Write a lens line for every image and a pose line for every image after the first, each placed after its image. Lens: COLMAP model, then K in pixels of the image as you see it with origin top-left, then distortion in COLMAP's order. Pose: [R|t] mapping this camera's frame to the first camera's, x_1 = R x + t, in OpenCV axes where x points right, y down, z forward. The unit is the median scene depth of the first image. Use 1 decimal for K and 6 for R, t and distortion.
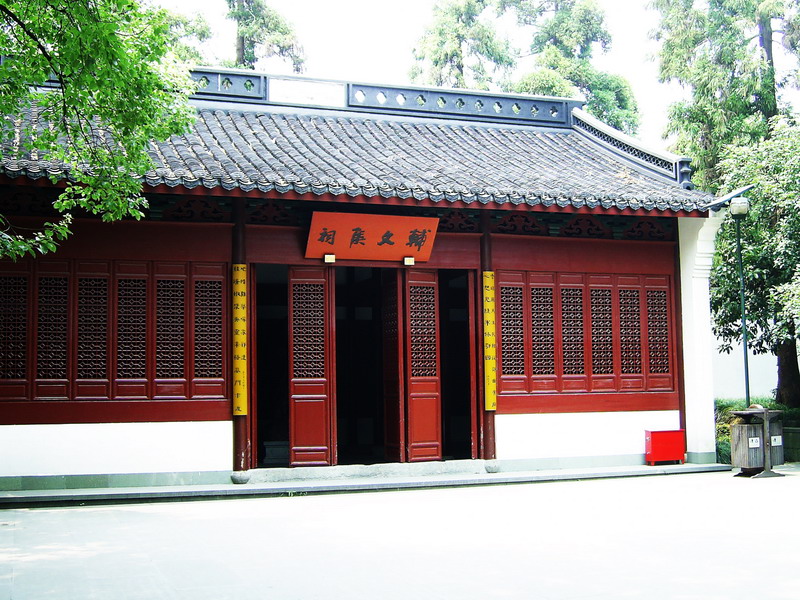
lens RADIAL K [[1201.4, 0, 400.2], [0, 1201.4, 296.9], [0, 0, 1]] dist [-0.035048, 0.000000]
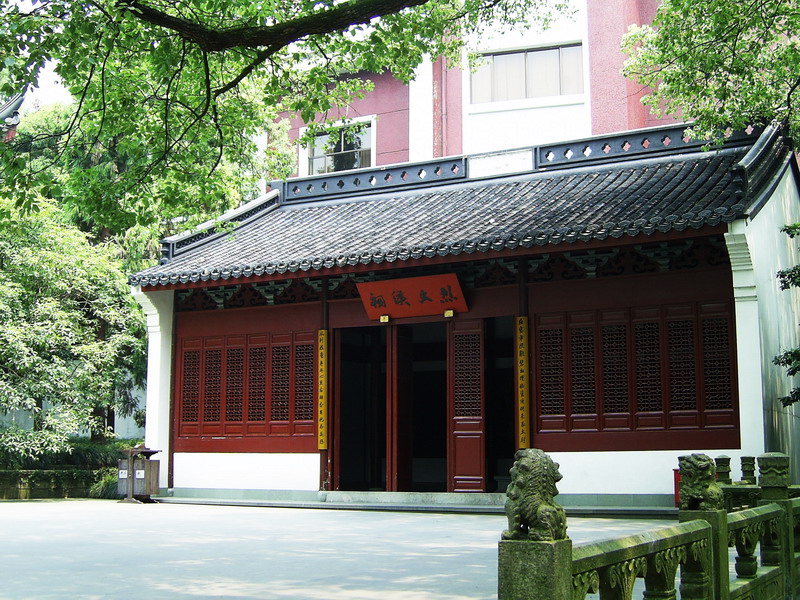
lens RADIAL K [[1121.4, 0, 400.6], [0, 1121.4, 302.1], [0, 0, 1]] dist [-0.330539, 0.000000]
pose [[0.584092, -0.083051, -0.807428, 0.828148], [0.067427, 0.996278, -0.053699, 0.012079], [0.808882, -0.023077, 0.587518, 0.351865]]
